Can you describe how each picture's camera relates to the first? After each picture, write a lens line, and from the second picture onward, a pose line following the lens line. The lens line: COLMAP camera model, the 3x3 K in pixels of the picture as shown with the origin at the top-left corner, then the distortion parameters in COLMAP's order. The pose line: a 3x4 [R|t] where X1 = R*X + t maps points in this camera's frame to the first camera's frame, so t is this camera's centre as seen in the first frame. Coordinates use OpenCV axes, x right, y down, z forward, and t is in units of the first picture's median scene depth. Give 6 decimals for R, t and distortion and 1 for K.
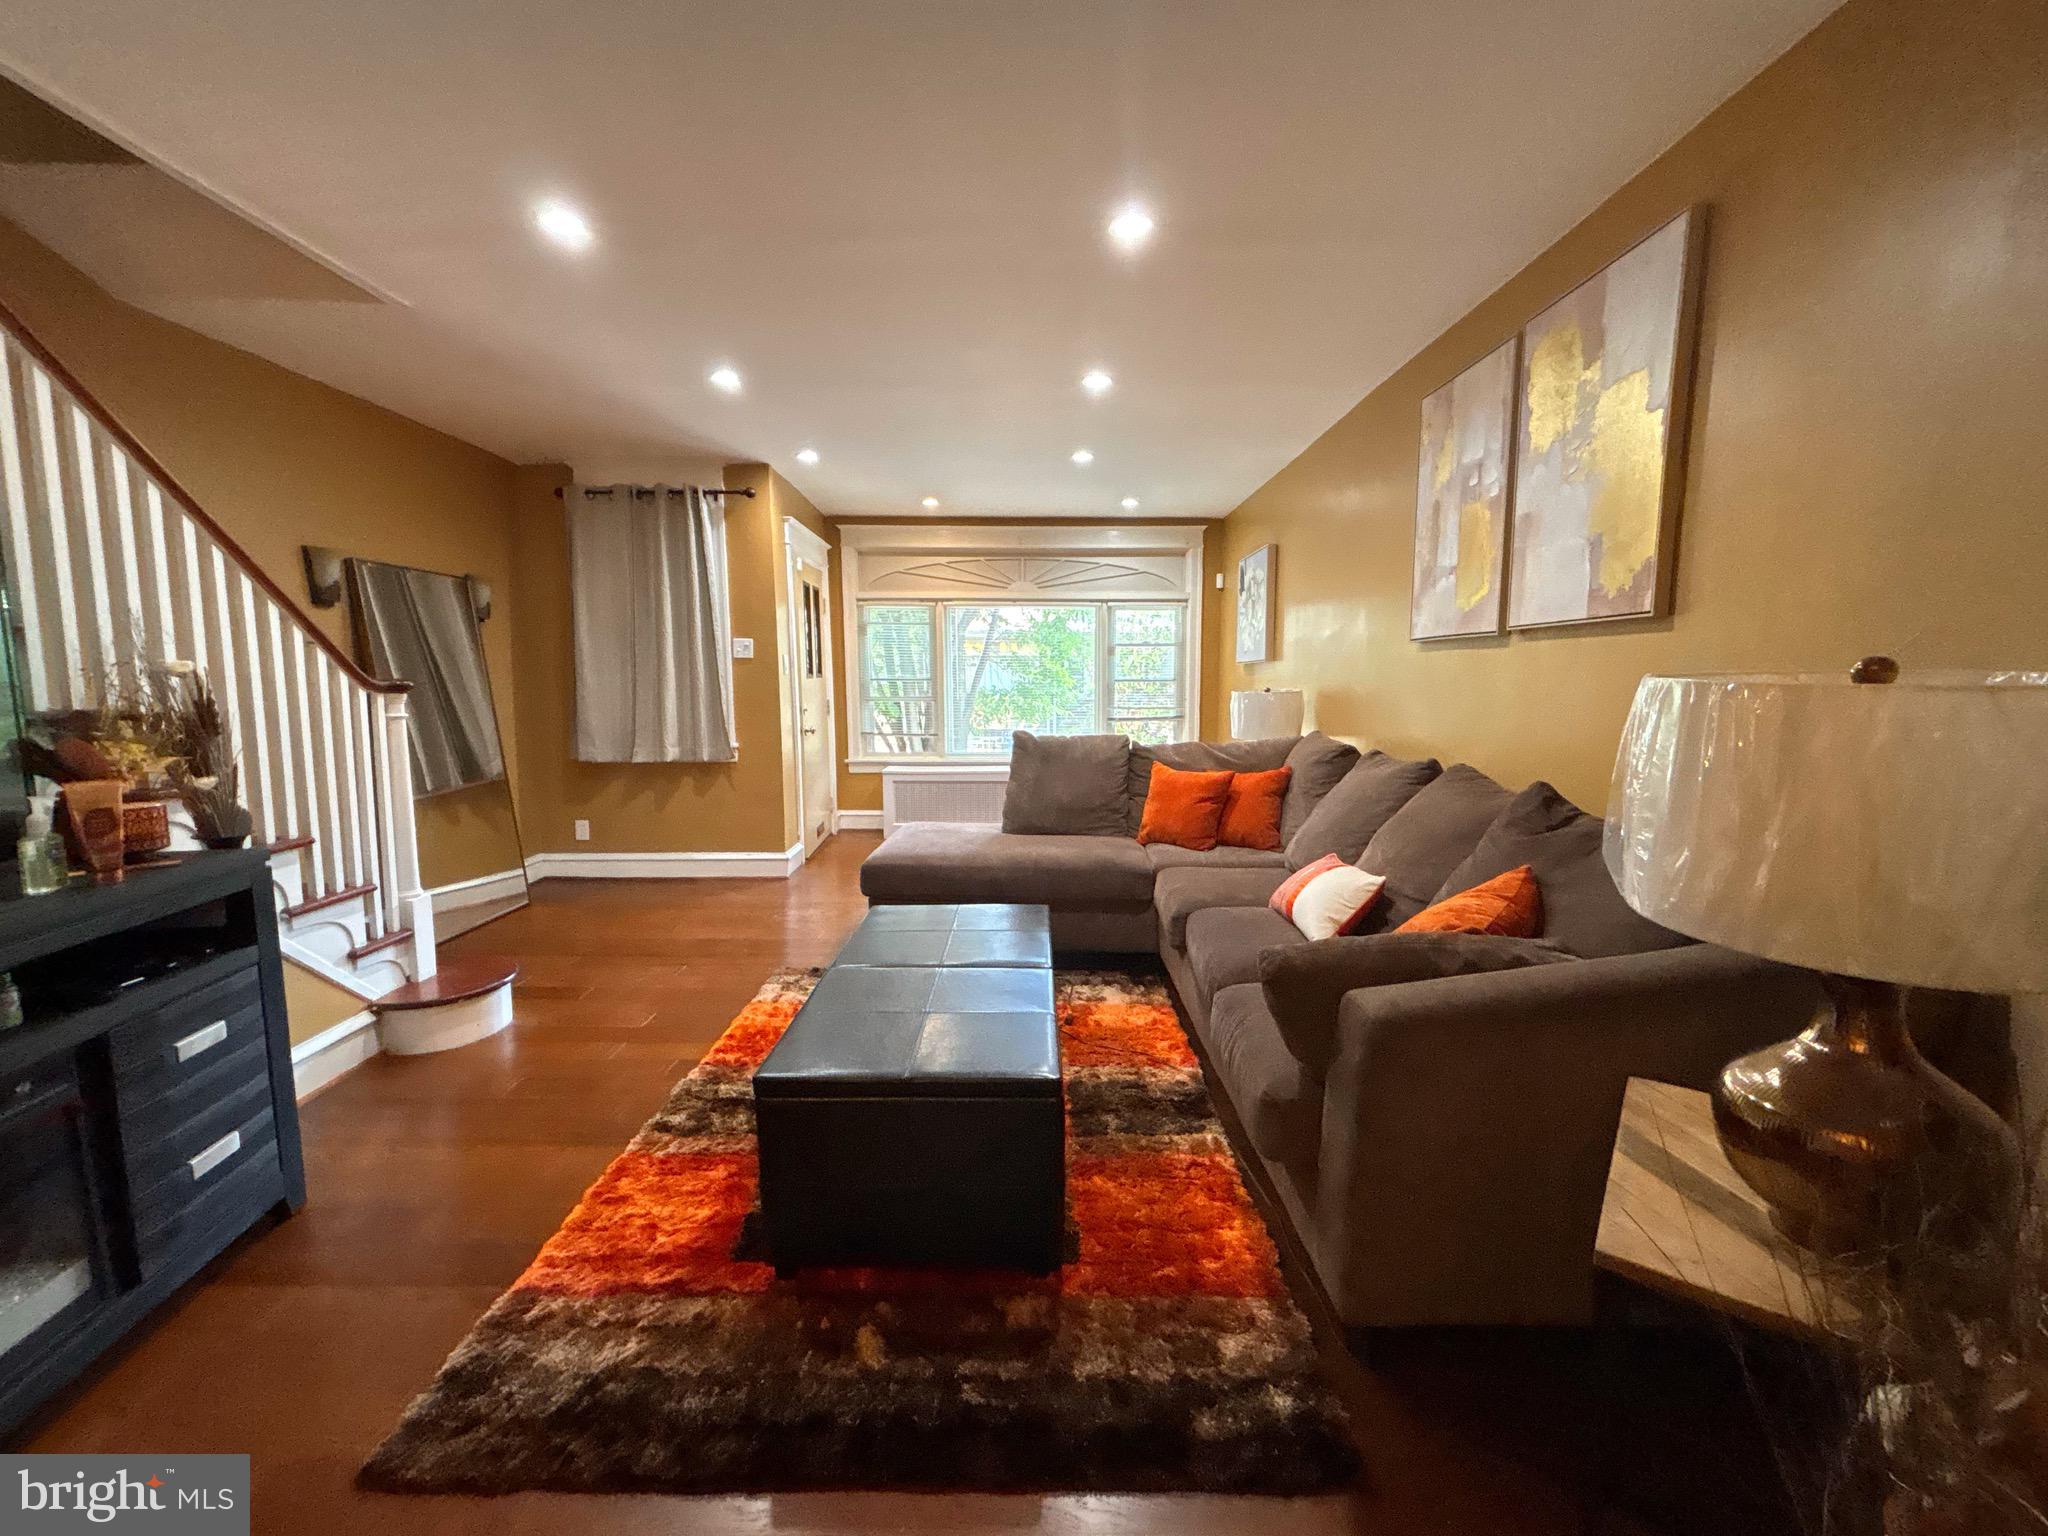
lens RADIAL K [[825.2, 0, 1023.8], [0, 825.2, 767.8], [0, 0, 1]] dist [-0.002036, -0.000858]
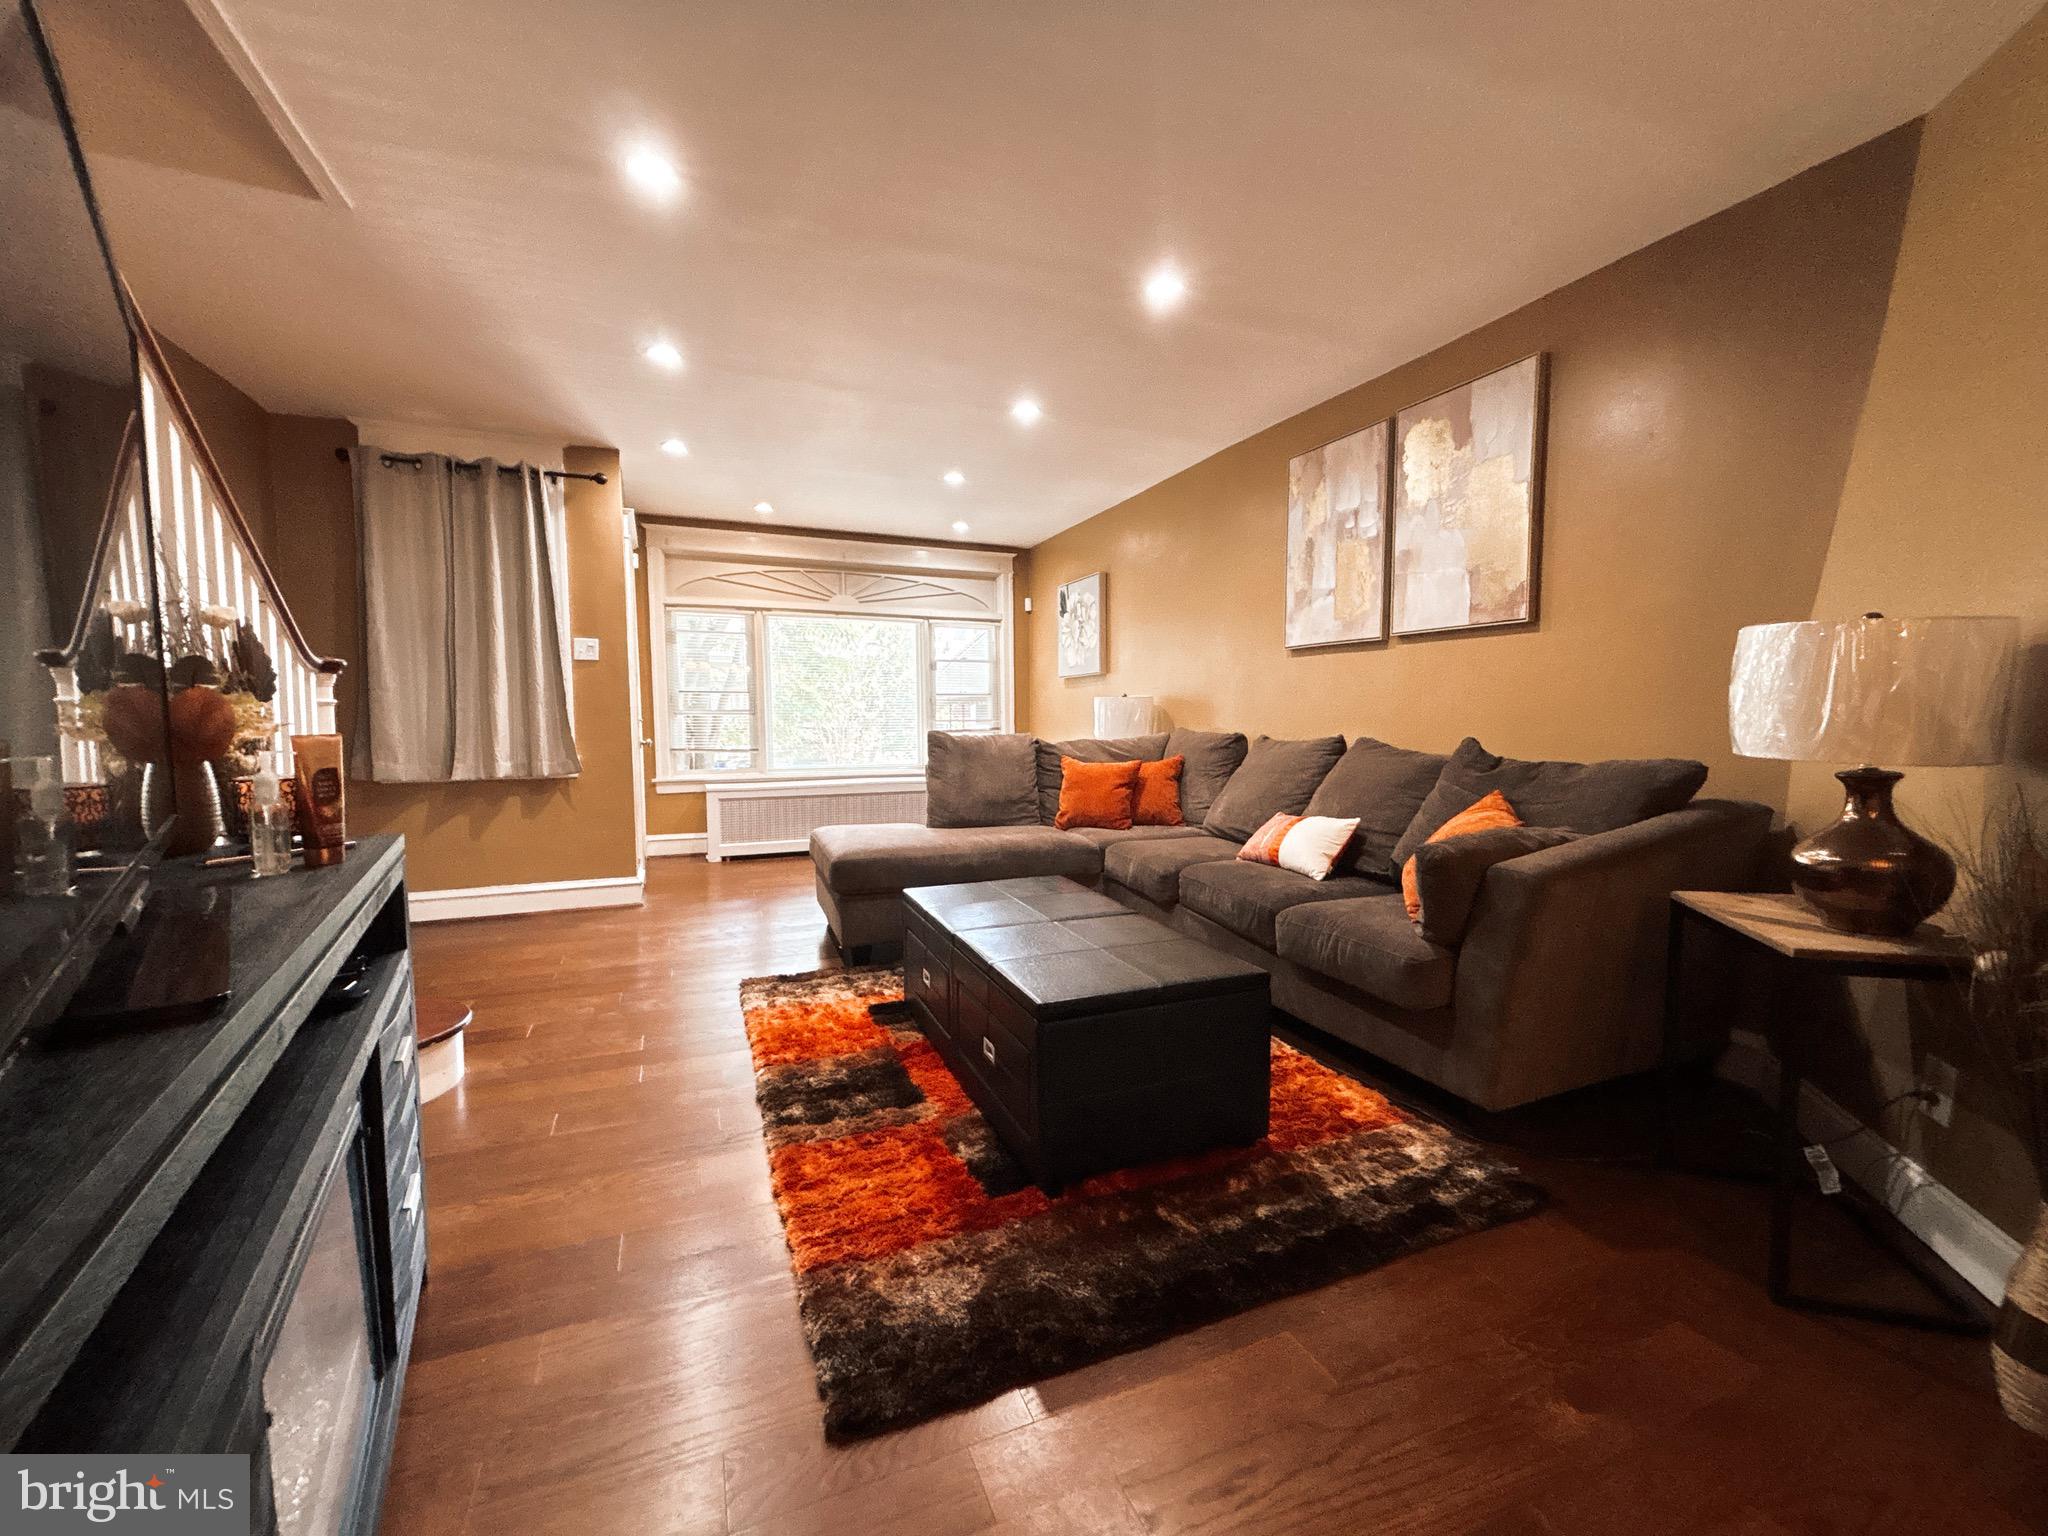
lens RADIAL K [[825.2, 0, 1017.1], [0, 825.2, 770.9], [0, 0, 1]] dist [-0.002036, -0.000858]
pose [[0.924670, -0.029444, 0.379631, -0.320439], [0.043431, 0.998655, -0.028331, 0.041308], [-0.378286, 0.042685, 0.924704, 0.000556]]
